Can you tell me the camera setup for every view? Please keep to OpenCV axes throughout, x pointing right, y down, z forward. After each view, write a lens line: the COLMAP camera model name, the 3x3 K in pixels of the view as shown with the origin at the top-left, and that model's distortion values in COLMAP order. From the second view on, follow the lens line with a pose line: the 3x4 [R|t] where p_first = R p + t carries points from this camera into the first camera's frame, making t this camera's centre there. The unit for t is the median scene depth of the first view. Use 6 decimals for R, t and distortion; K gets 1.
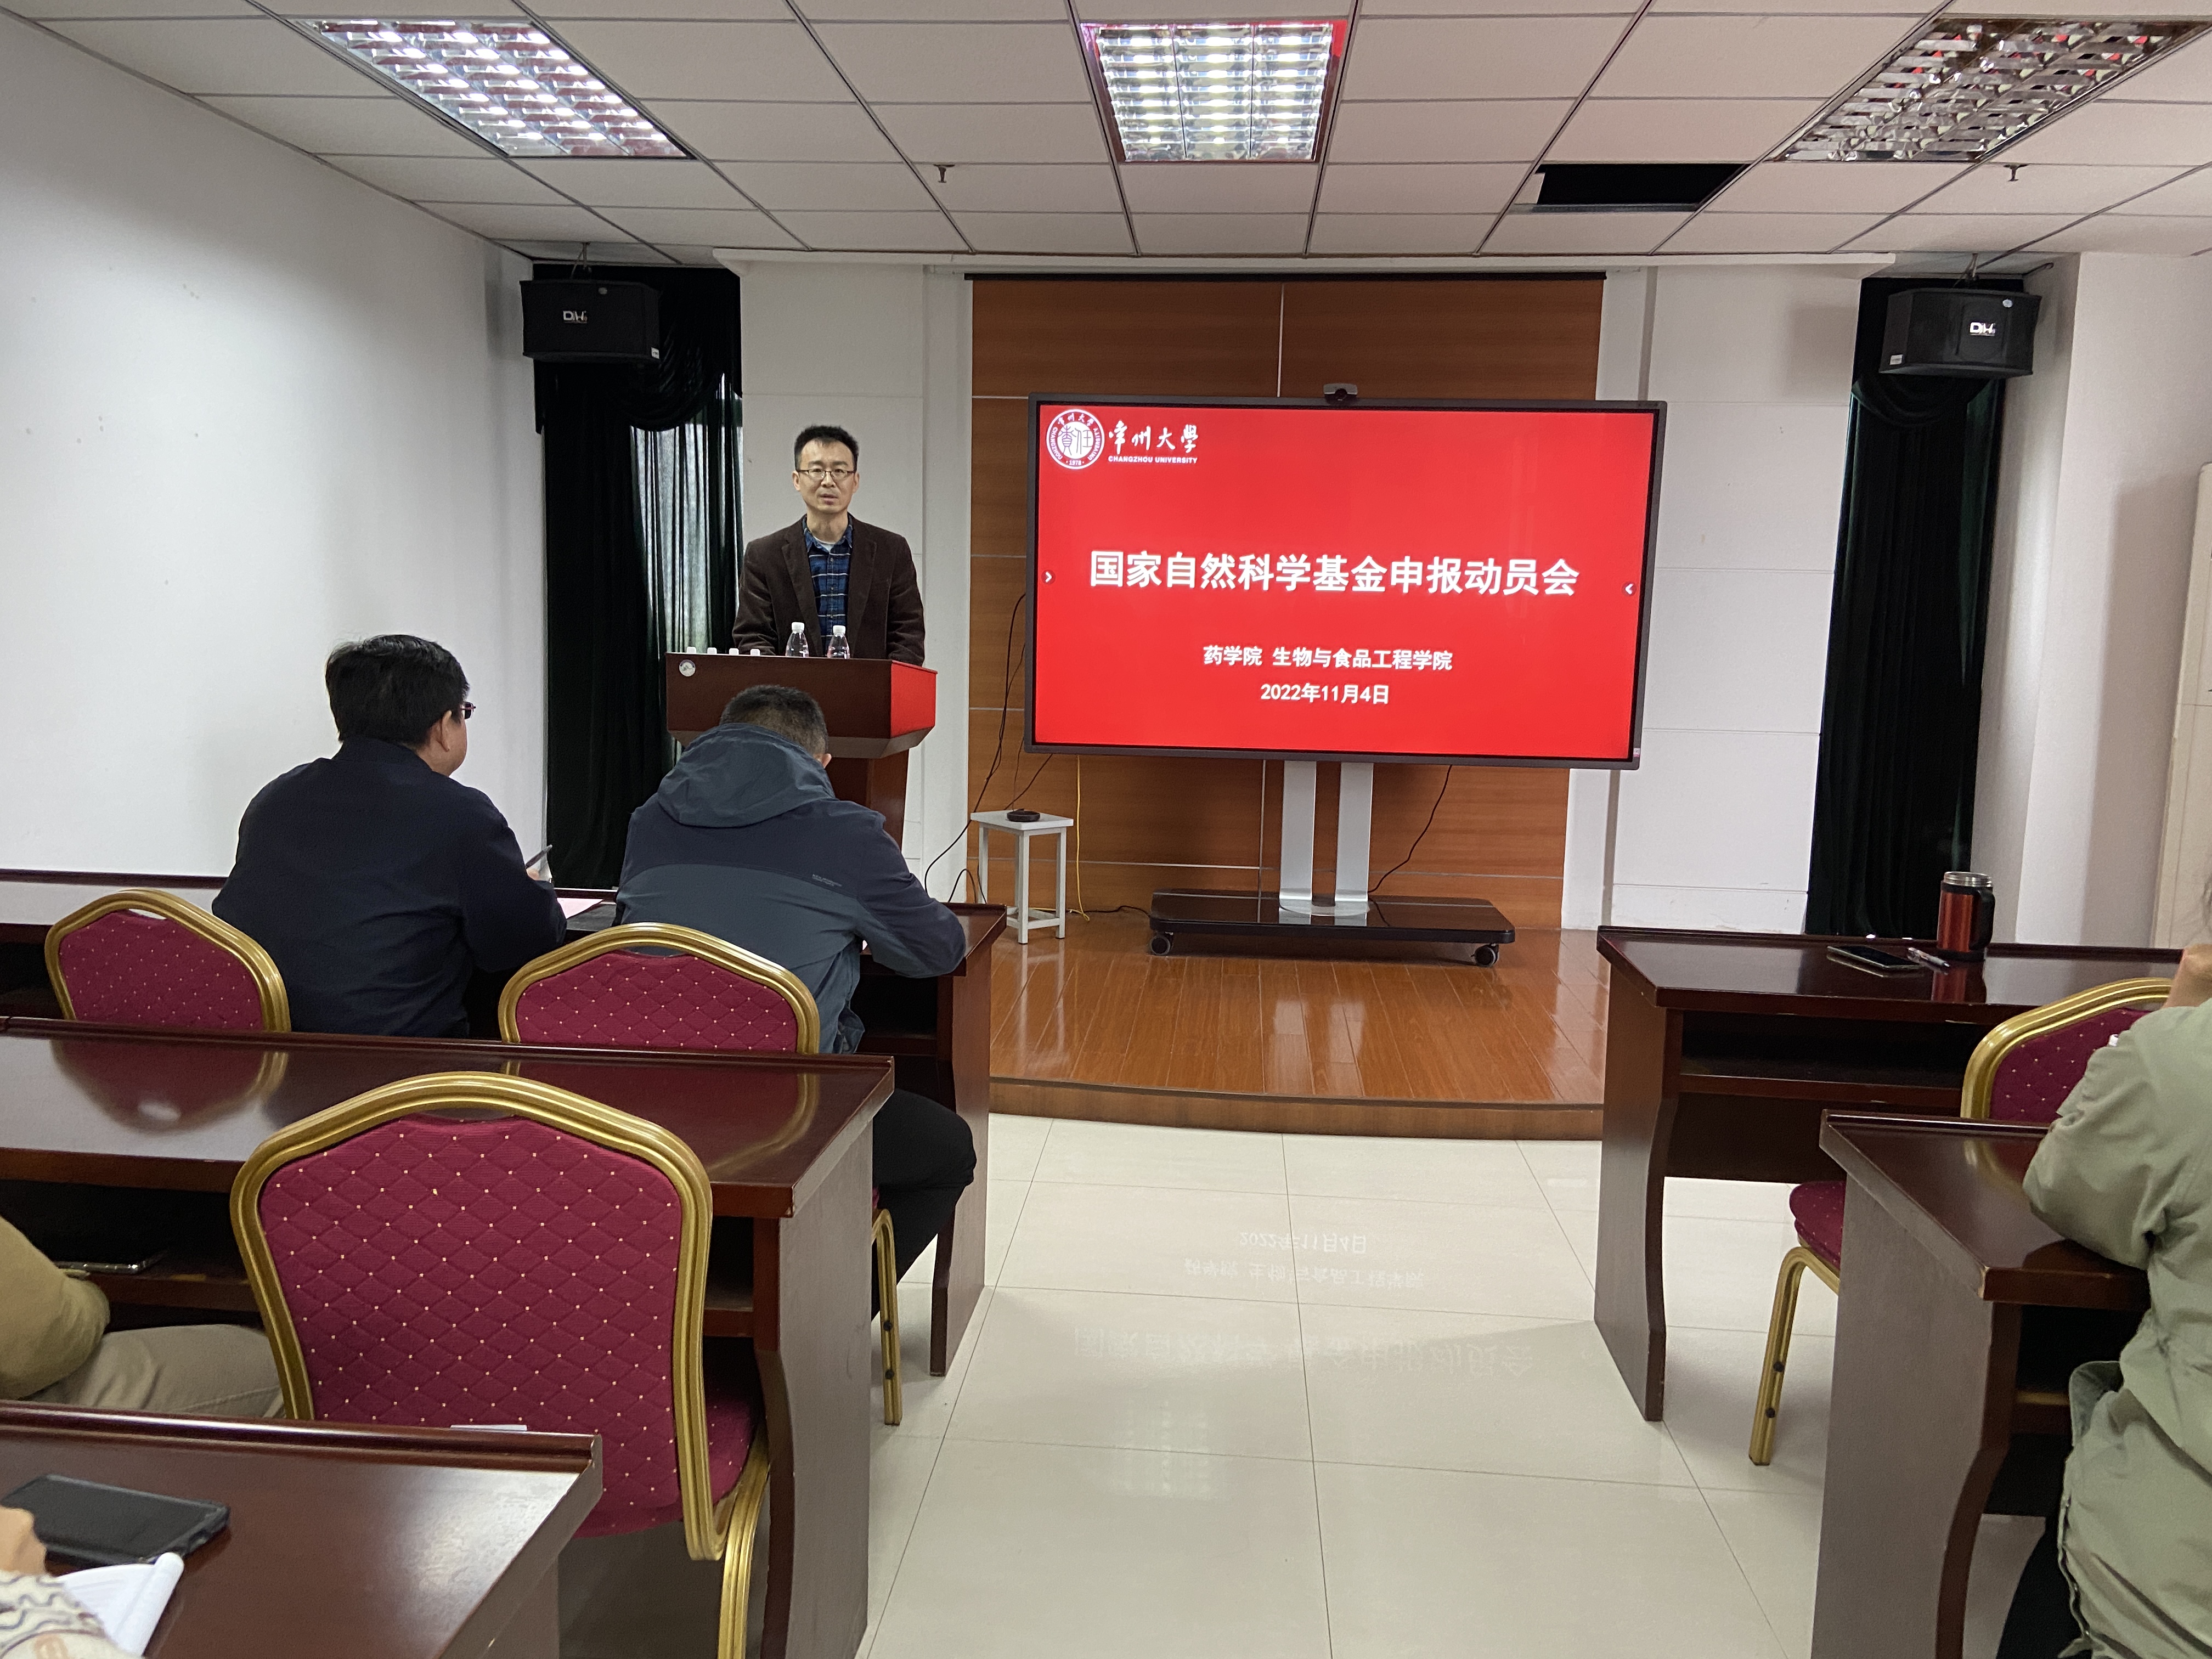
lens RADIAL K [[1681.7, 0, 1107.4], [0, 1681.7, 826.2], [0, 0, 1]] dist [0.094110, -0.117982]
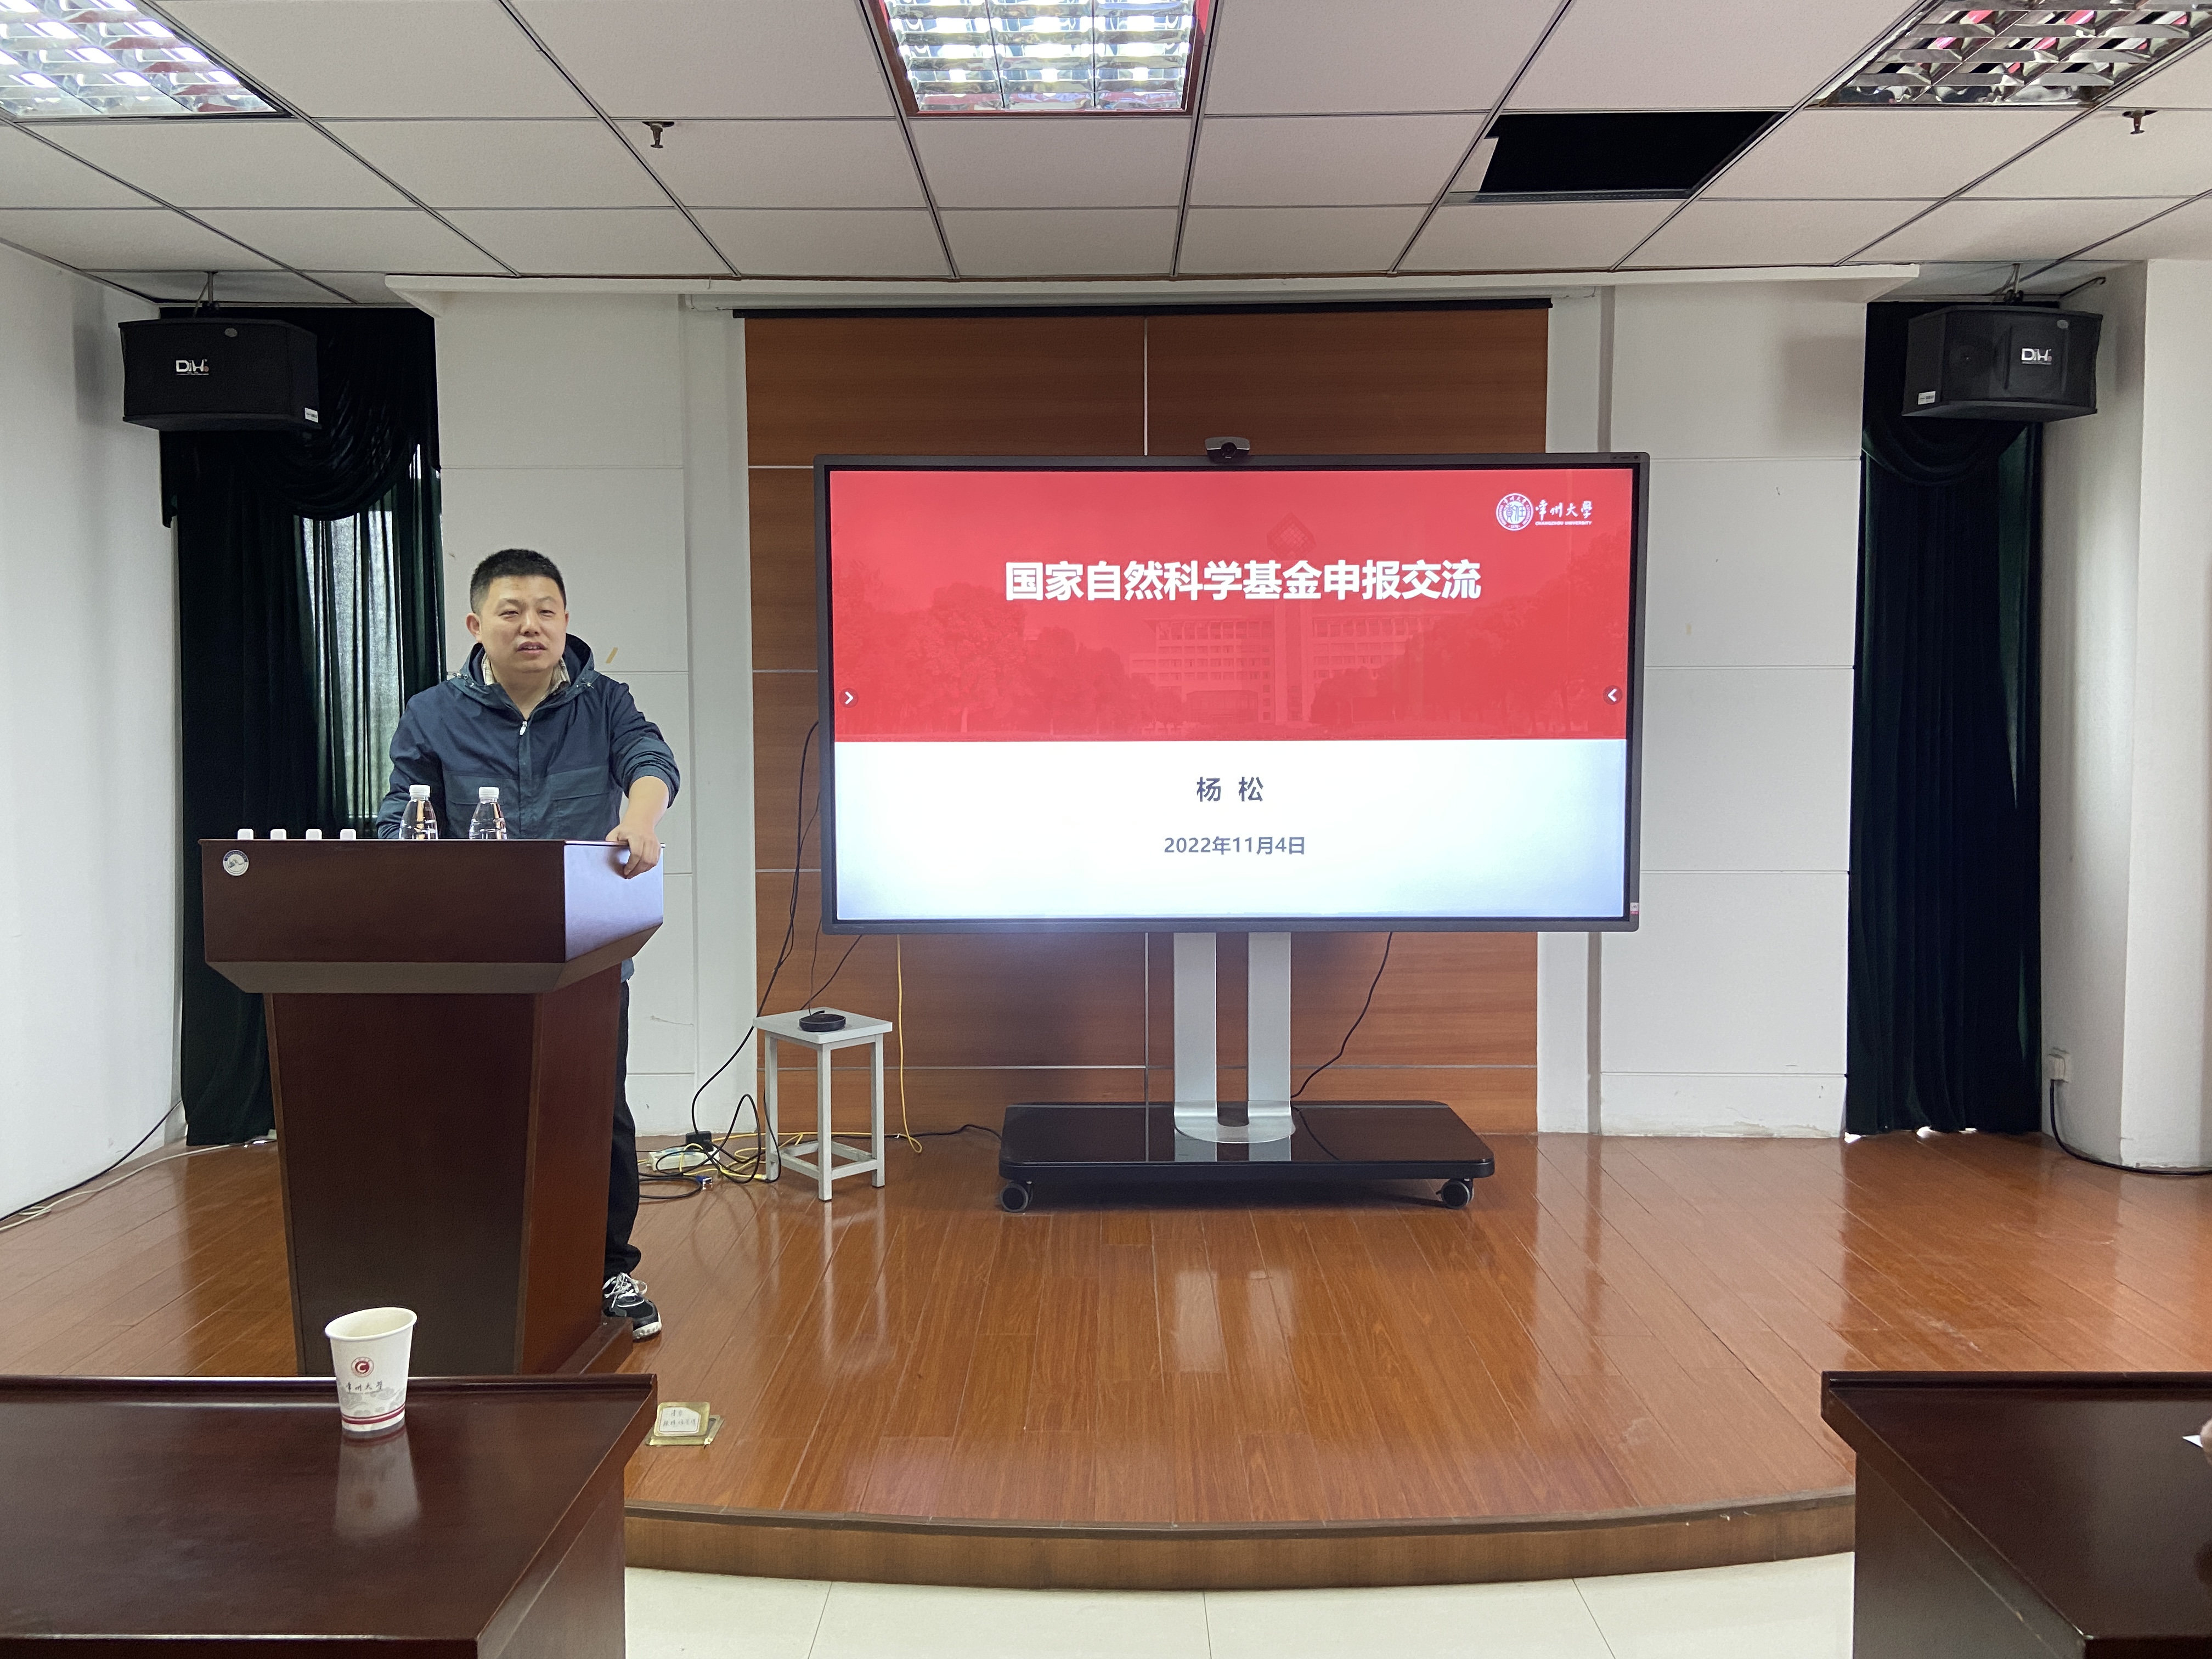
lens RADIAL K [[1681.7, 0, 1095.9], [0, 1681.7, 803.0], [0, 0, 1]] dist [0.094110, -0.117982]
pose [[0.997229, -0.030896, 0.067671, 0.022464], [0.035925, 0.996581, -0.074400, -0.043220], [-0.065140, 0.076625, 0.994930, 0.260559]]
